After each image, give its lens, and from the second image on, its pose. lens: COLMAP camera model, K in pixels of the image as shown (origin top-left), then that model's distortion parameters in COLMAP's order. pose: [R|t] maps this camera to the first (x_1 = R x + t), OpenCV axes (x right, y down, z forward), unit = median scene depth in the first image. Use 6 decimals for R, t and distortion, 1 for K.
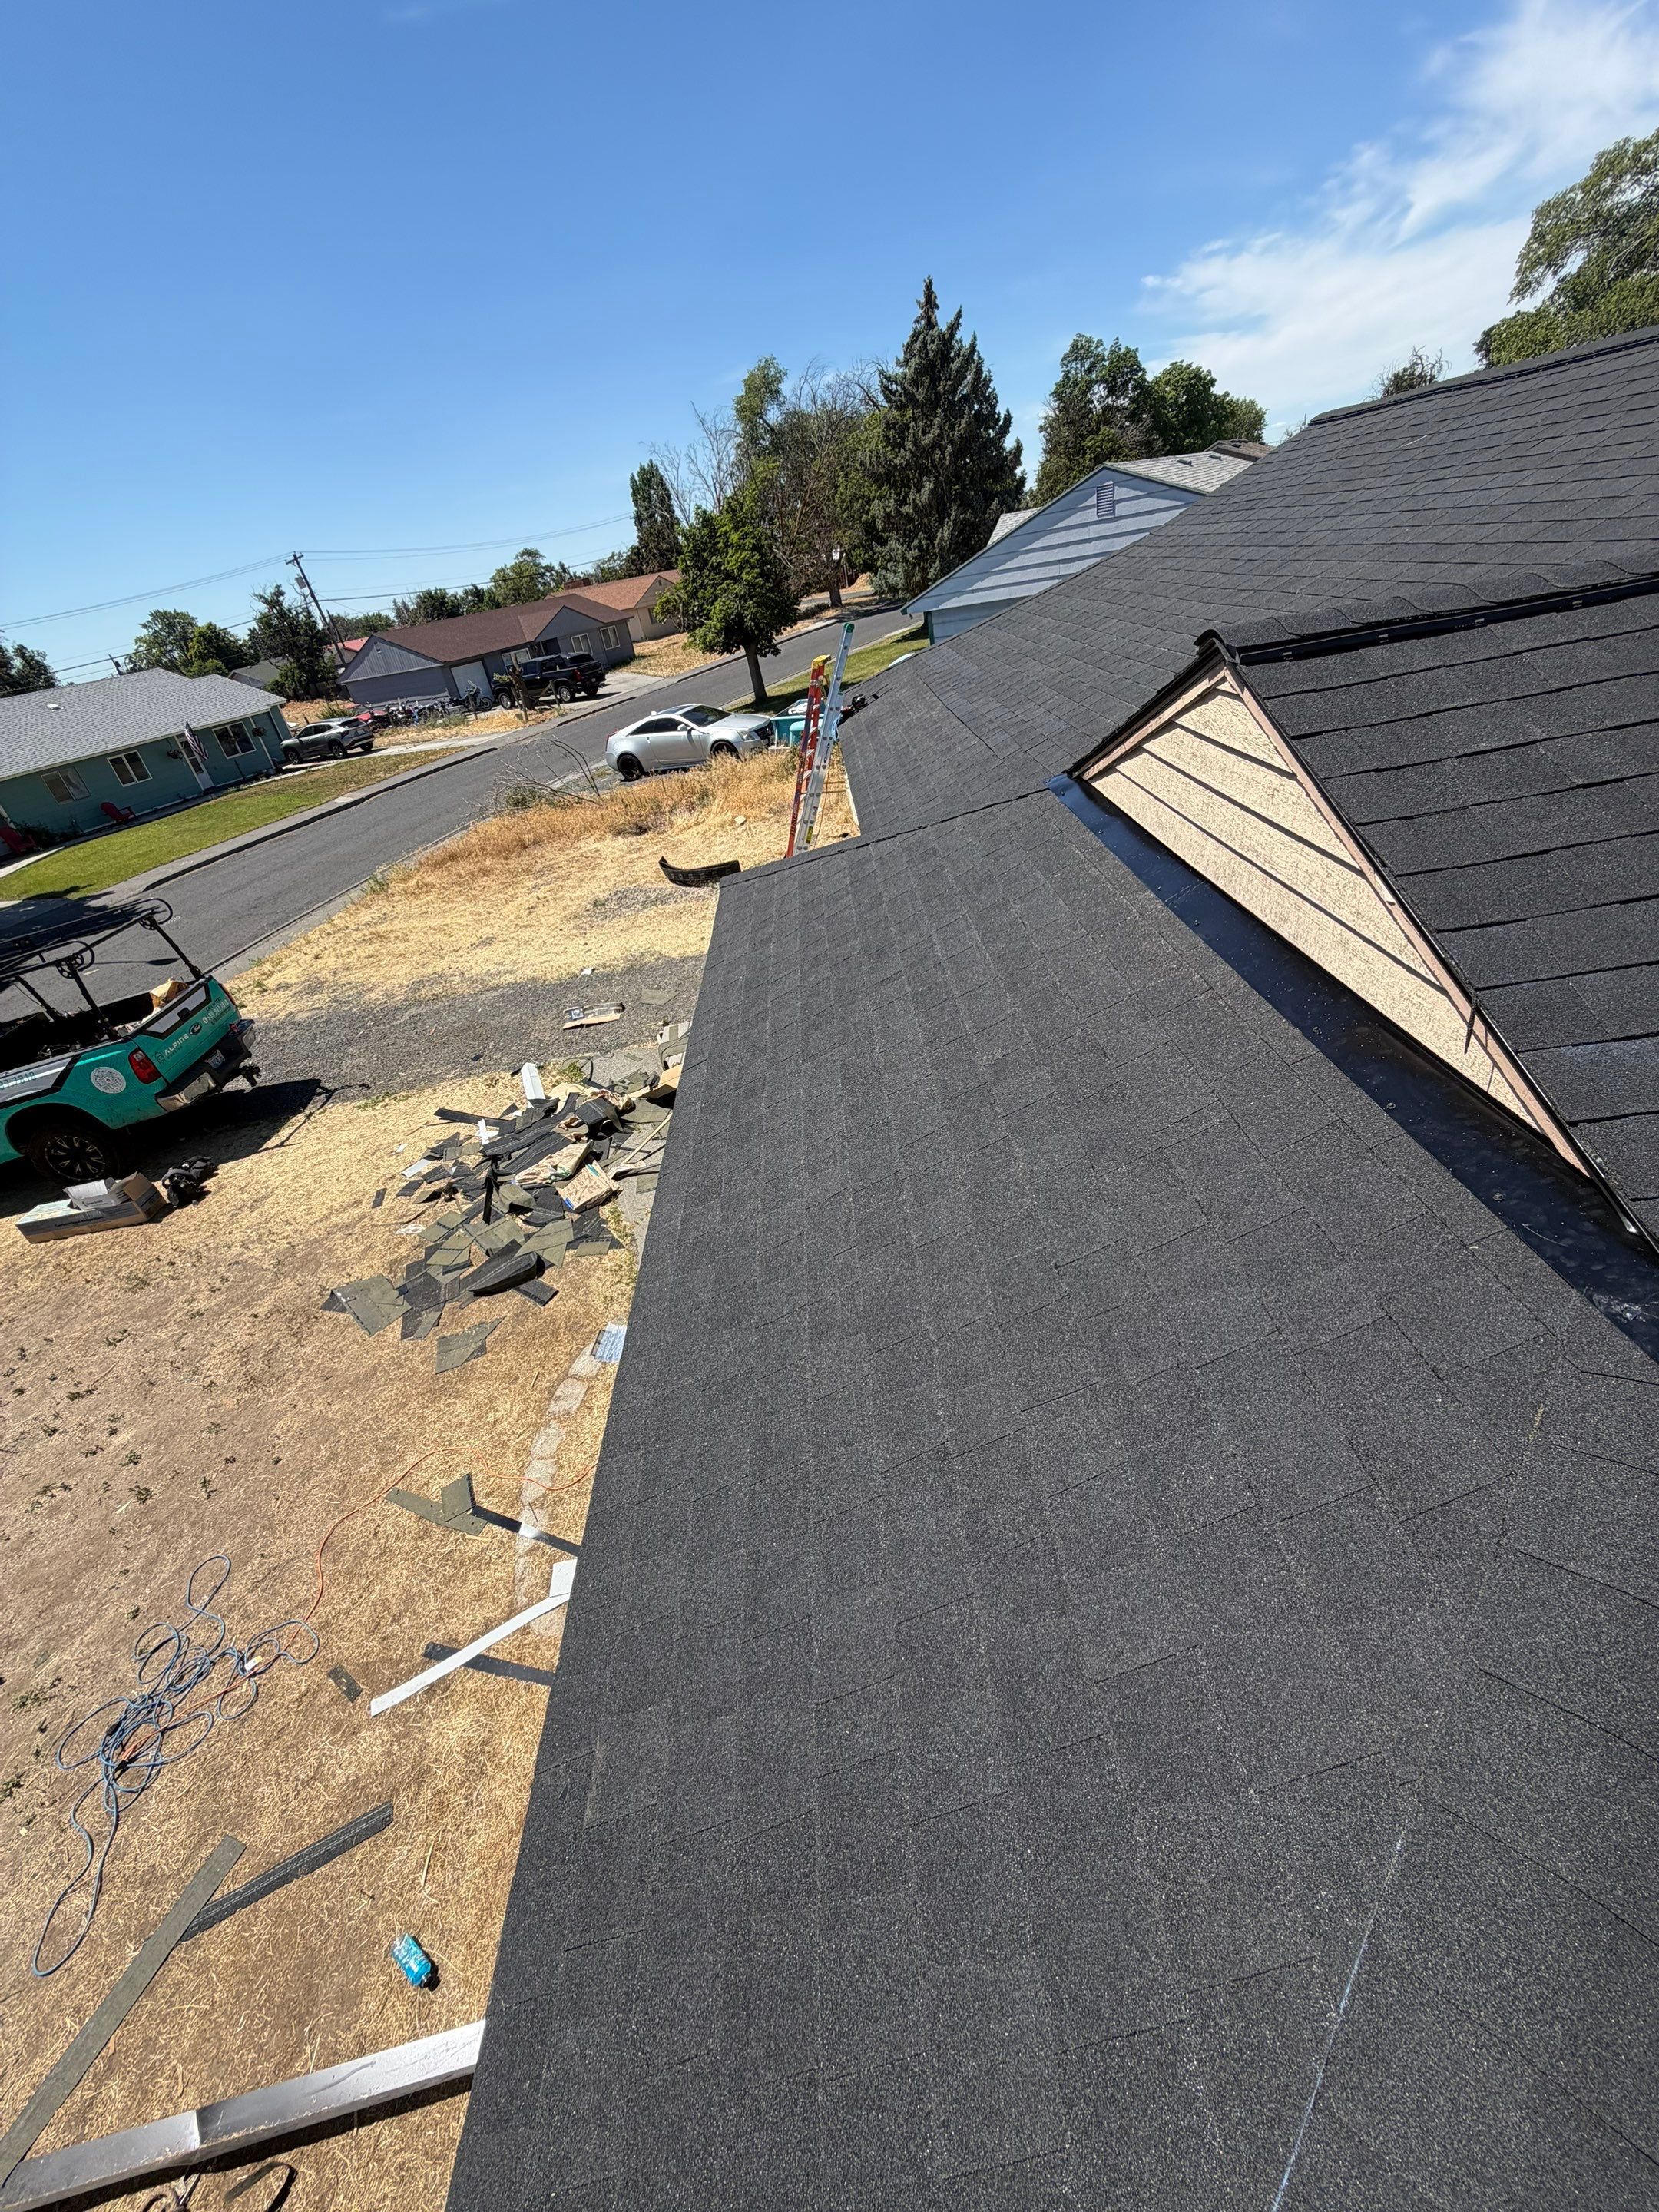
lens RADIAL K [[882.8, 0, 826.8], [0, 882.8, 1100.0], [0, 0, 1]] dist [-0.001024, 0.000302]
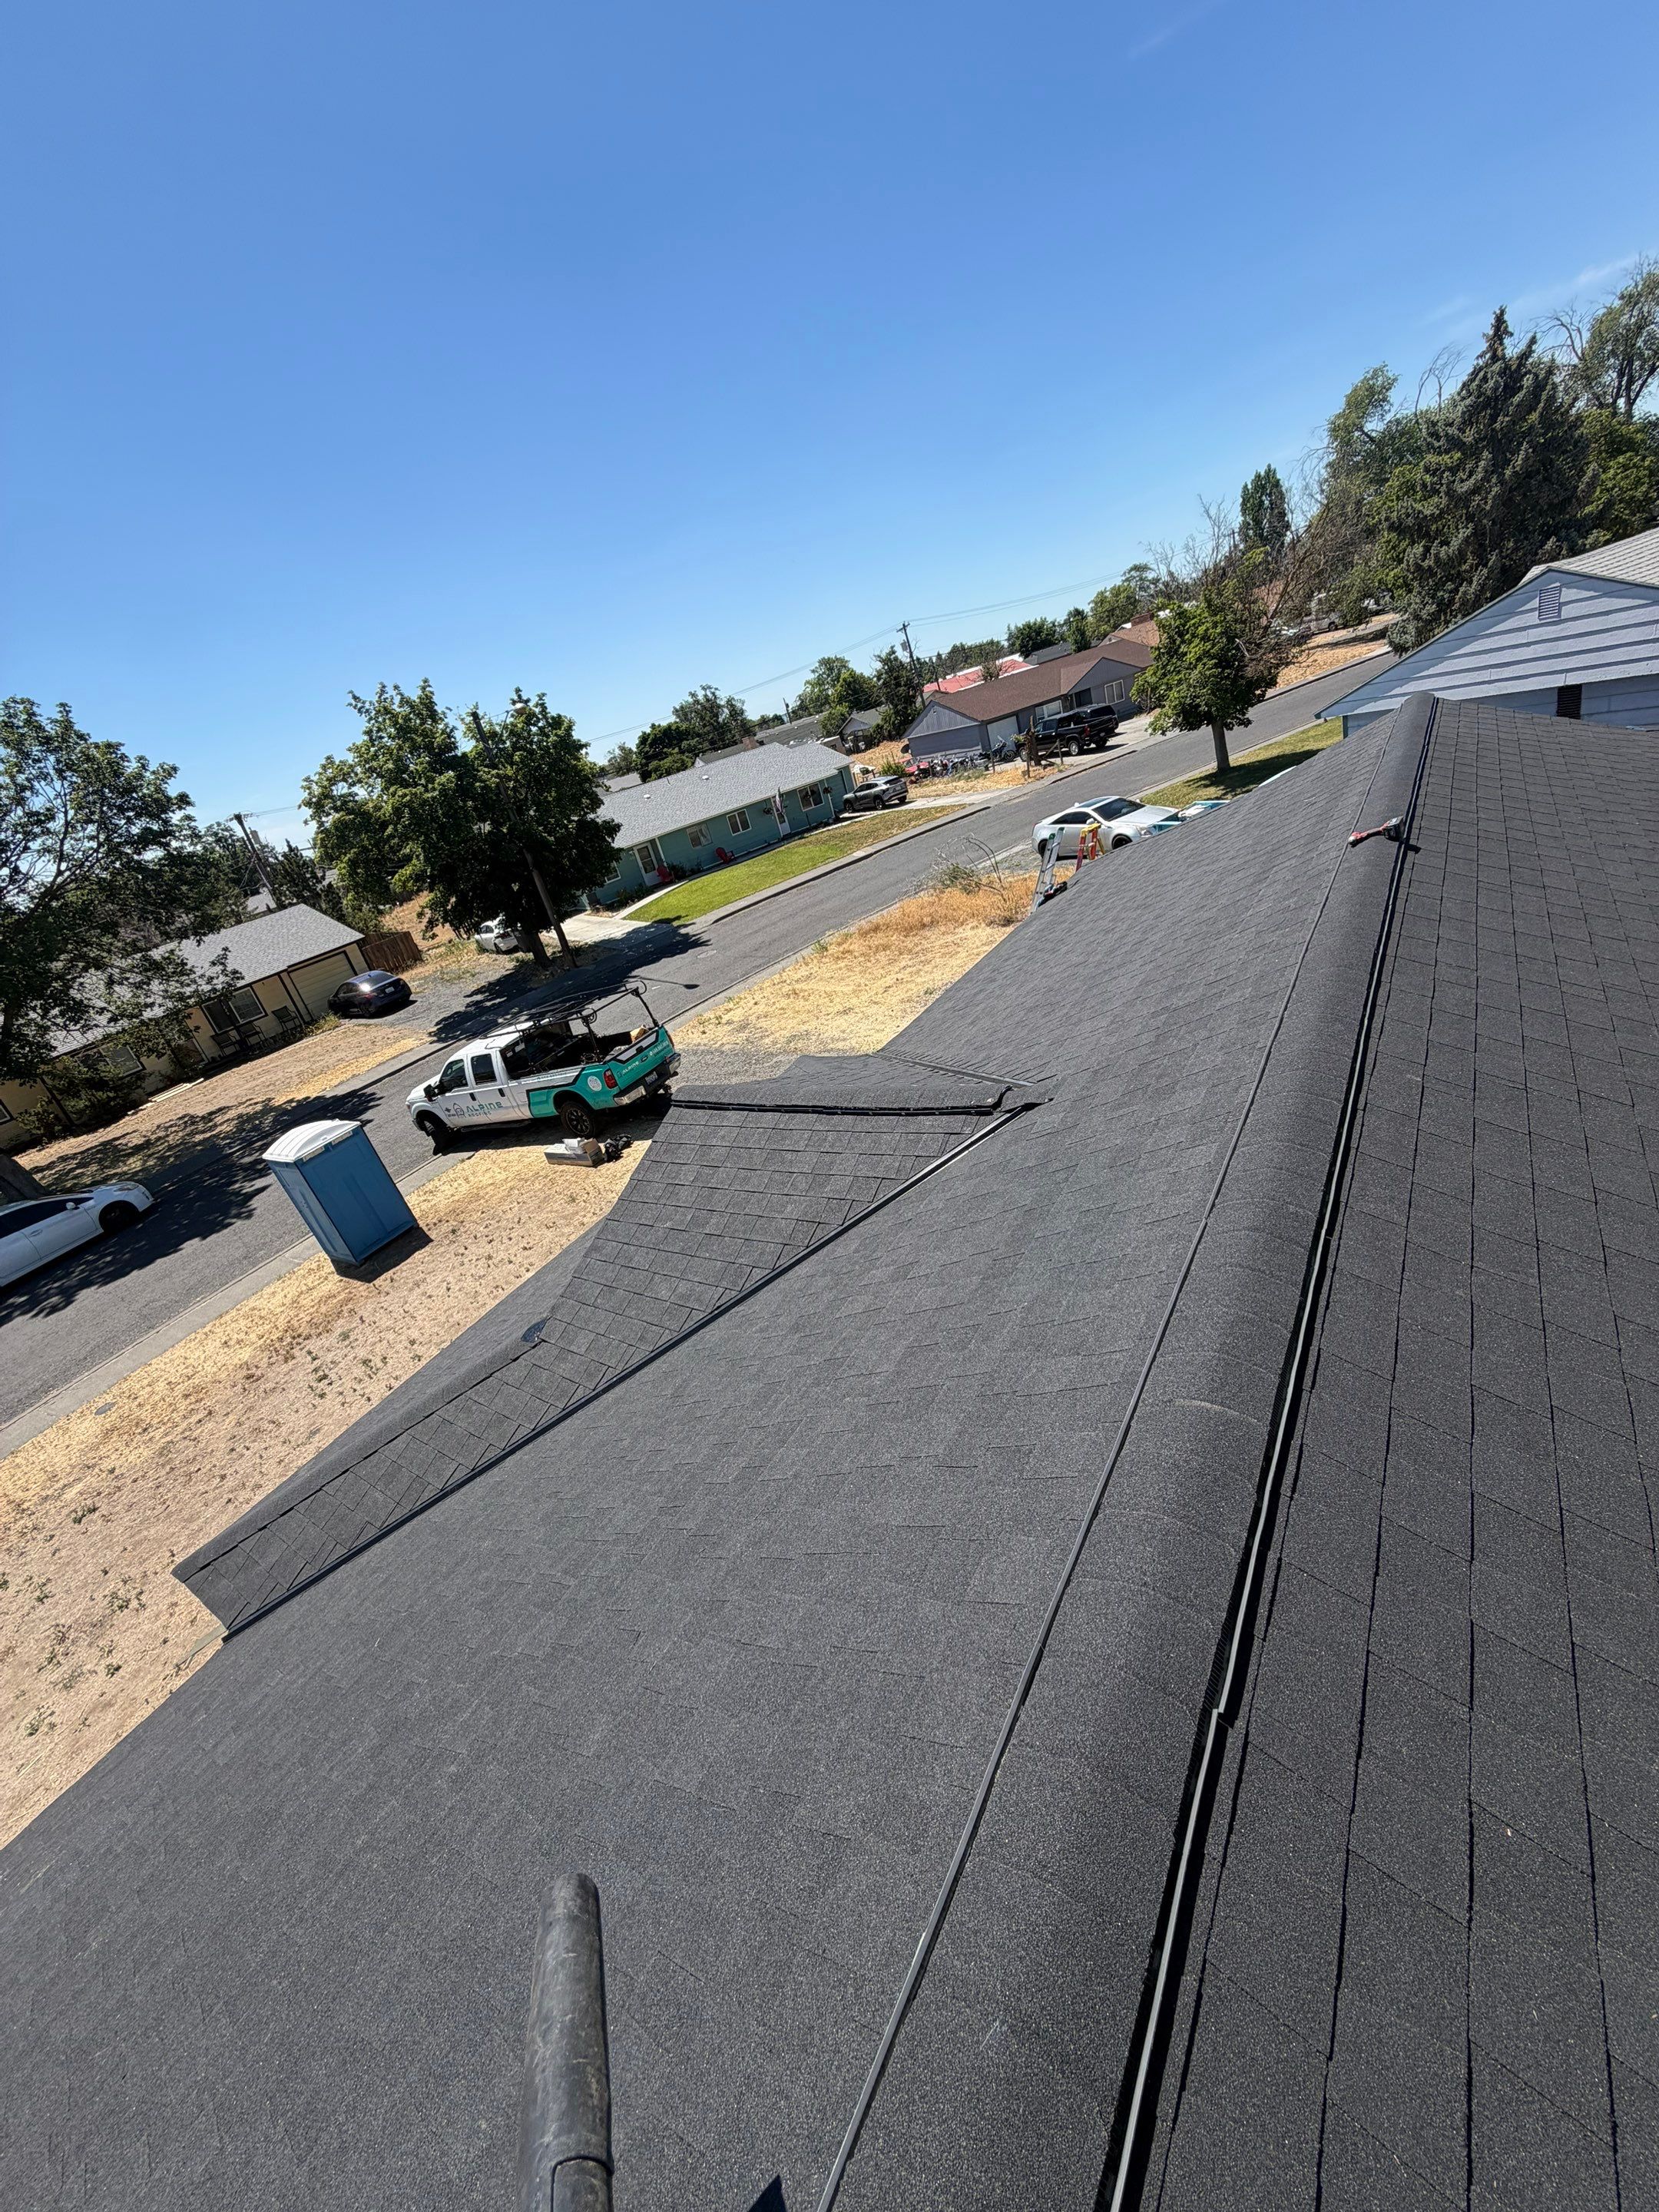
lens RADIAL K [[882.8, 0, 826.4], [0, 882.8, 1099.1], [0, 0, 1]] dist [-0.001024, 0.000302]
pose [[0.825052, 0.181228, -0.535206, 0.163646], [-0.183695, 0.981748, 0.049256, -0.050245], [0.534364, 0.057676, 0.843284, -0.078403]]
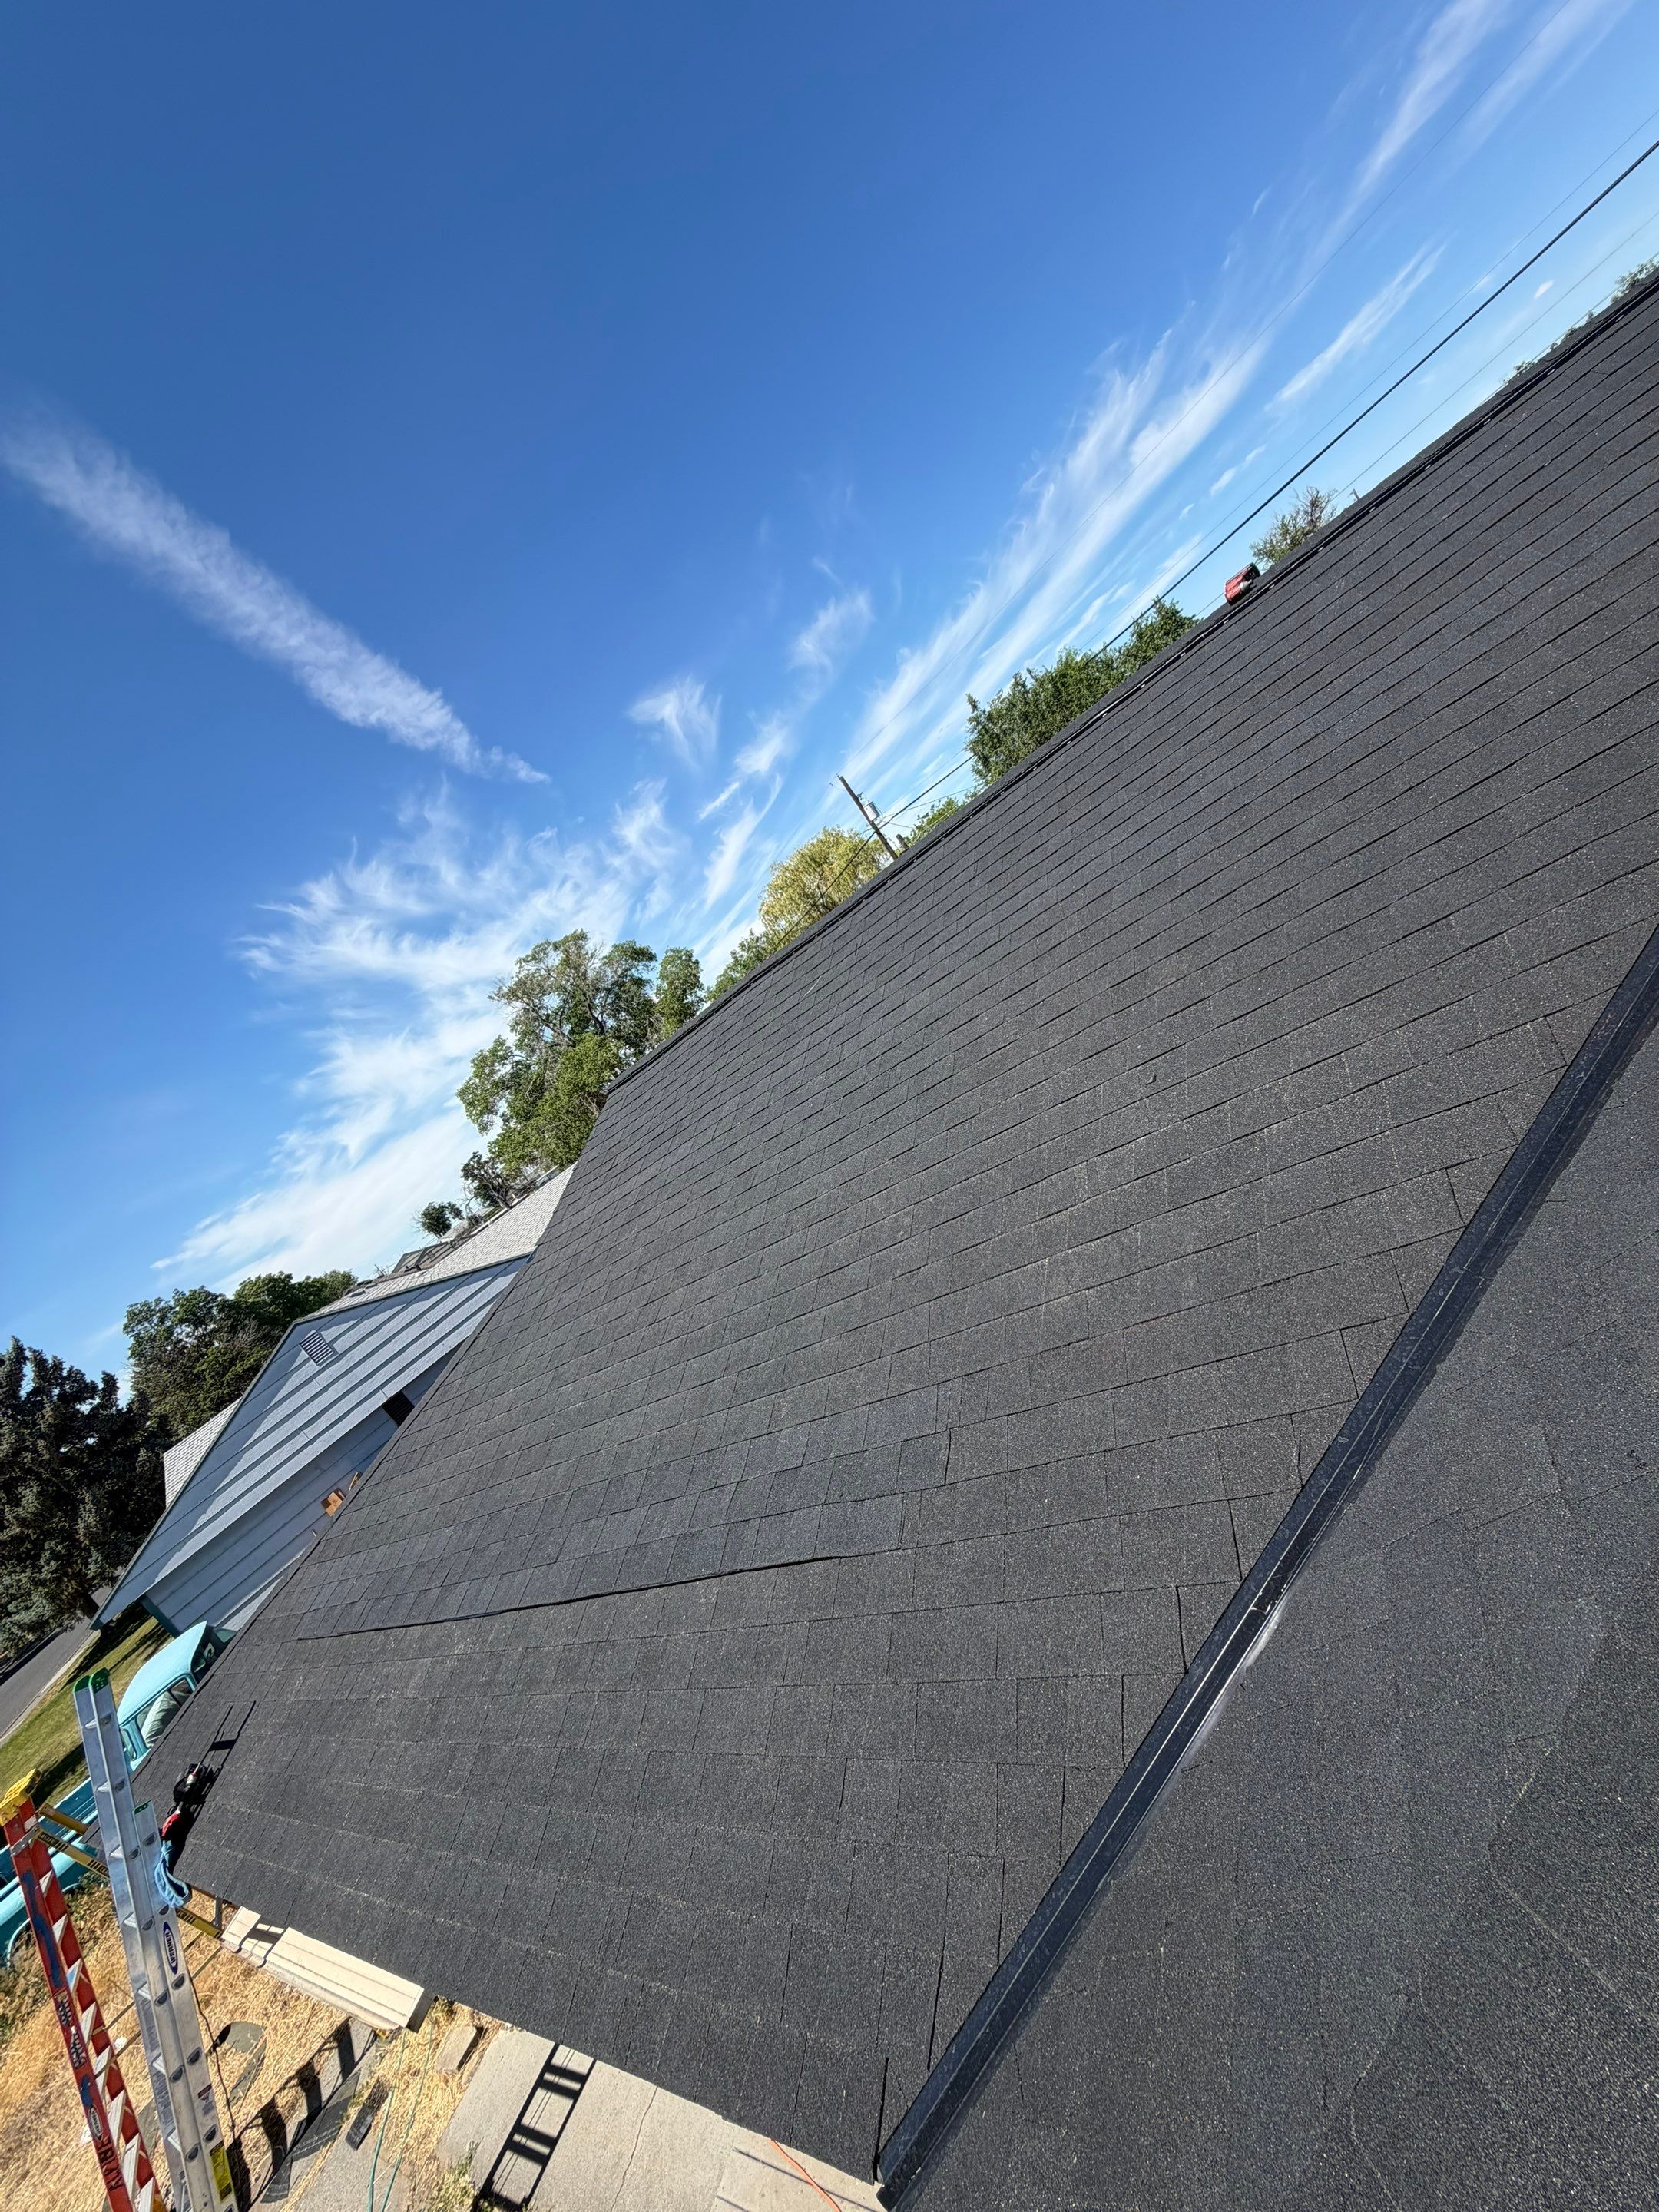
lens RADIAL K [[882.8, 0, 831.3], [0, 882.8, 1100.7], [0, 0, 1]] dist [-0.001024, 0.000302]
pose [[0.533542, -0.304138, 0.789198, -0.014104], [0.787435, 0.519174, -0.332273, -0.071421], [-0.308674, 0.798723, 0.516490, 0.119435]]
